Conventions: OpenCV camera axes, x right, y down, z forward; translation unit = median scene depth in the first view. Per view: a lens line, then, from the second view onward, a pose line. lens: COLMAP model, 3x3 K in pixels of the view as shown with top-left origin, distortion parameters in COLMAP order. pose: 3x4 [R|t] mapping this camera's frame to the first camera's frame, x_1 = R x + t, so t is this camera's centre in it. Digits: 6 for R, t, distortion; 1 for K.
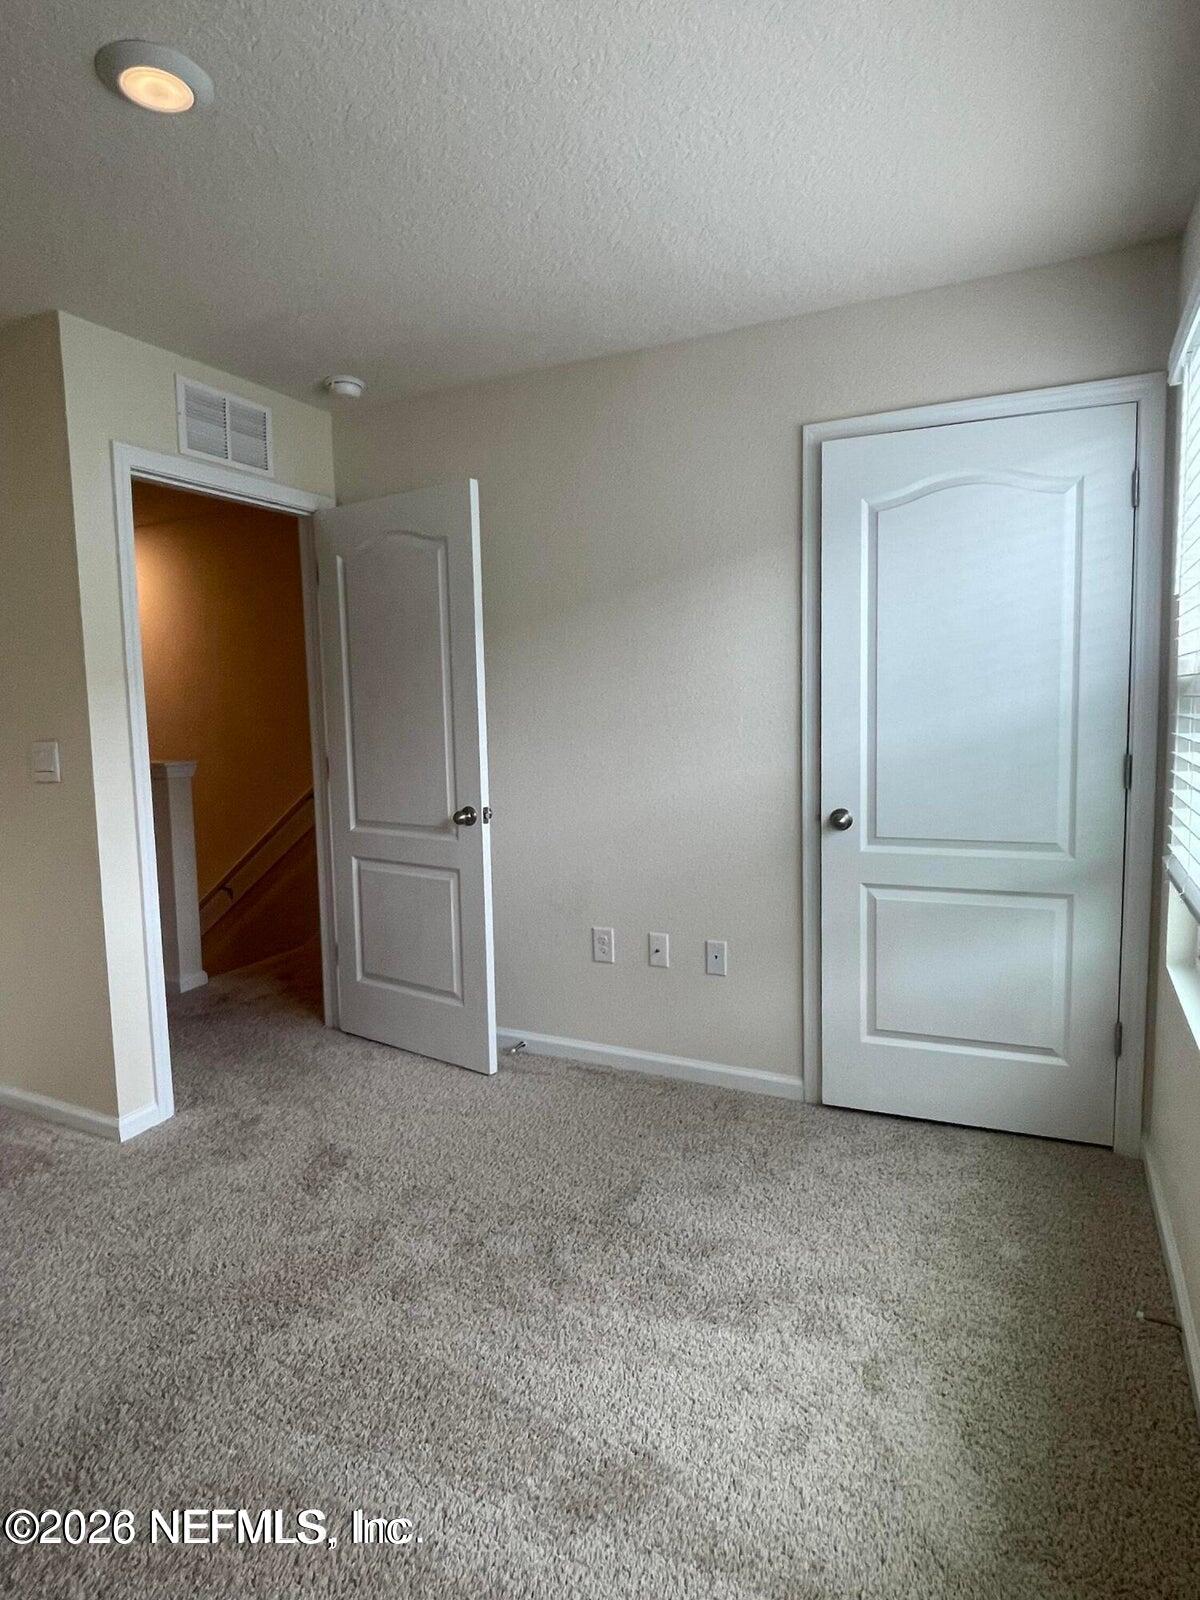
lens RADIAL K [[902.4, 0, 612.1], [0, 902.4, 792.6], [0, 0, 1]] dist [-0.004356, 0.008734]
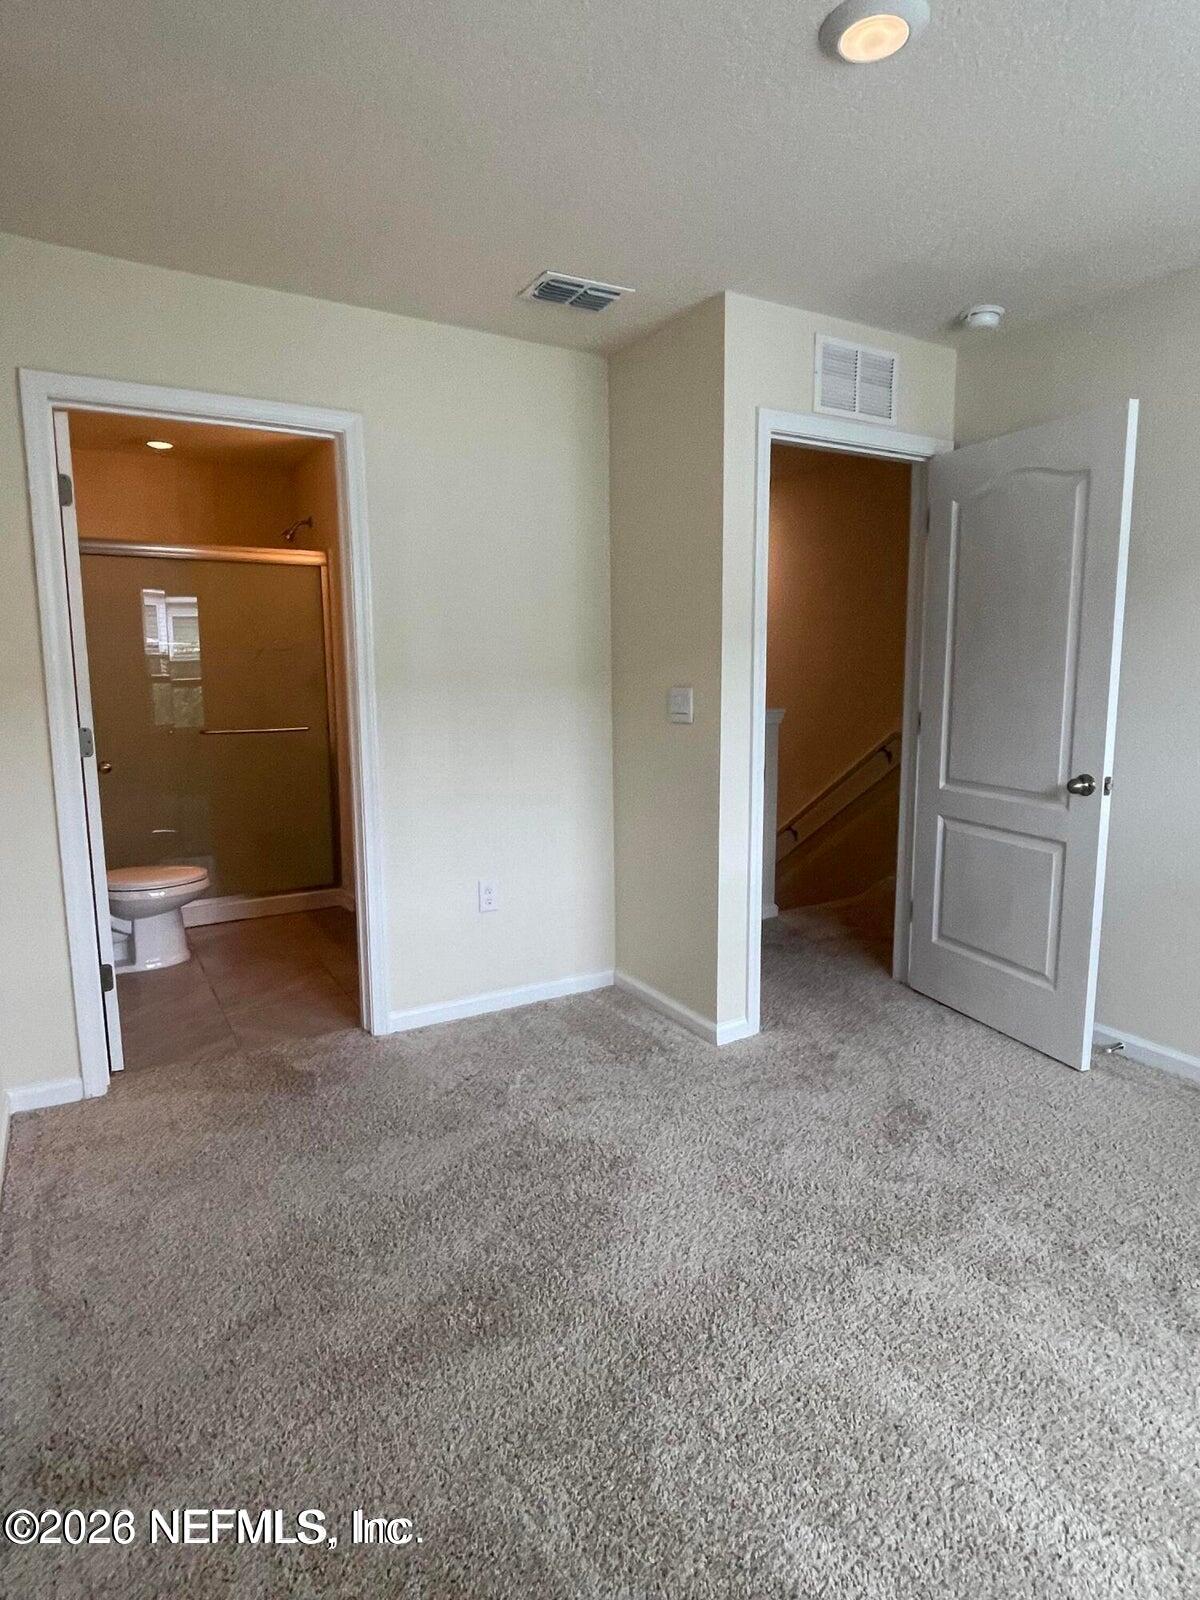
lens RADIAL K [[902.4, 0, 612.1], [0, 902.4, 792.6], [0, 0, 1]] dist [-0.004356, 0.008734]
pose [[0.848613, 0.096328, -0.520170, -0.100962], [-0.067480, 0.994960, 0.074164, -0.001713], [0.524693, -0.027836, 0.850836, -0.017346]]
